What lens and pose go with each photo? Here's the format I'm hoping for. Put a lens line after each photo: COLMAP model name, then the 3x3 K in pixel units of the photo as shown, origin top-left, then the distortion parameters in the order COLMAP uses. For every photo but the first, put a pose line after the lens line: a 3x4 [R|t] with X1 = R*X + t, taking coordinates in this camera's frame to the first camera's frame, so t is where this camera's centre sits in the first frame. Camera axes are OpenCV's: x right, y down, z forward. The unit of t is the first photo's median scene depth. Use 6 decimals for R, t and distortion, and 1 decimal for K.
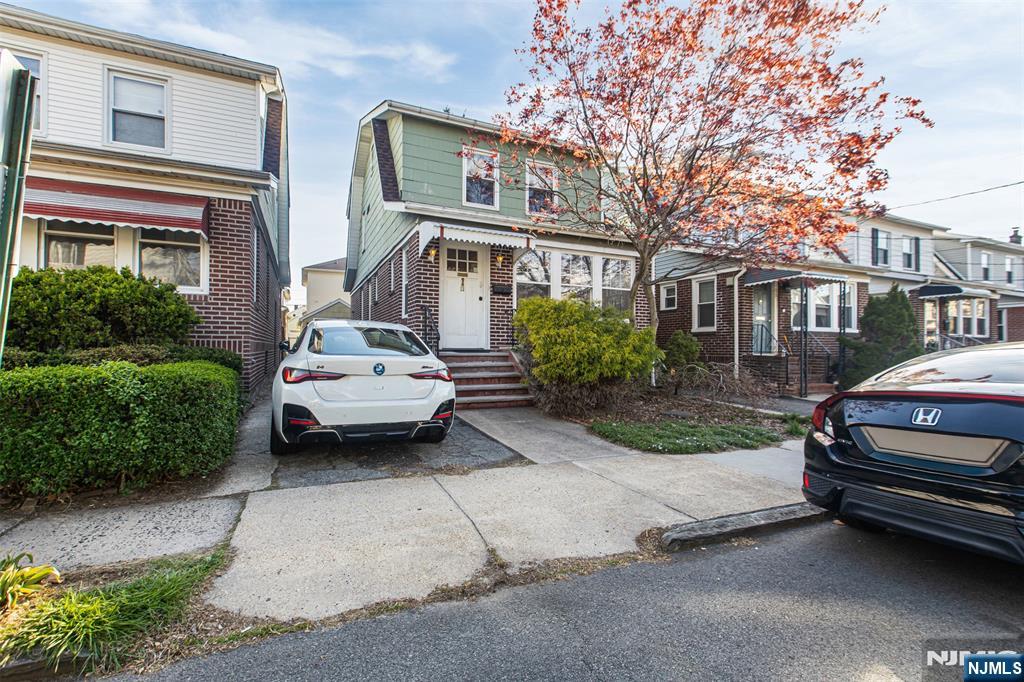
lens RADIAL K [[452.5, 0, 512.0], [0, 452.5, 341.0], [0, 0, 1]] dist [0.000731, -0.000063]
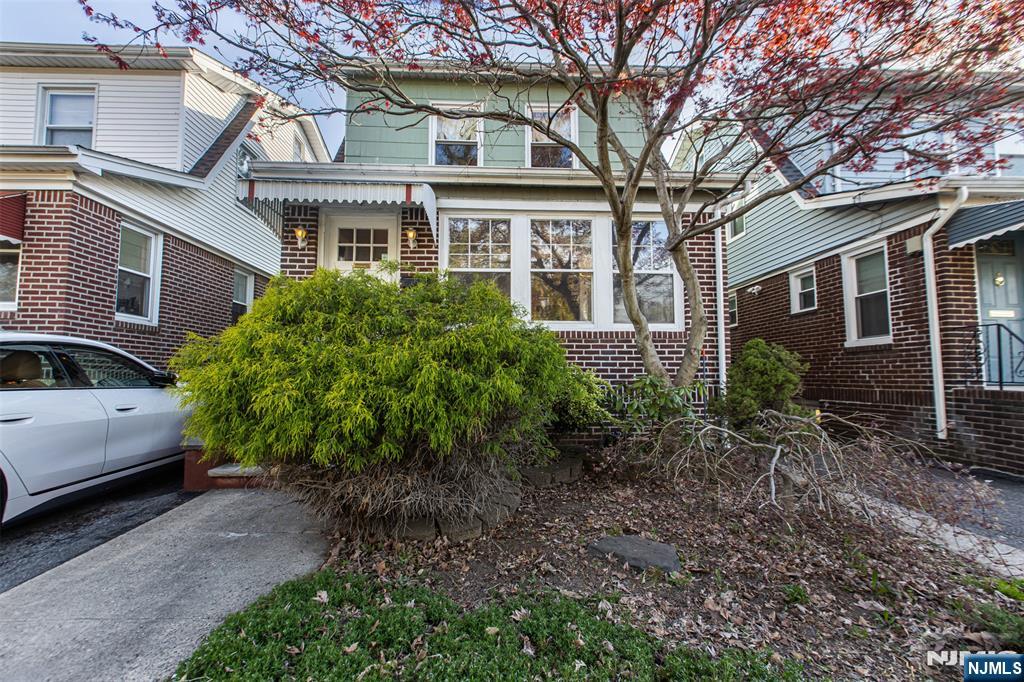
lens RADIAL K [[452.5, 0, 512.0], [0, 452.5, 341.0], [0, 0, 1]] dist [0.000731, -0.000063]
pose [[0.923771, -0.036819, -0.381170, 0.278682], [0.010049, 0.997355, -0.071986, 0.010150], [0.382813, 0.062668, 0.921698, 0.397604]]
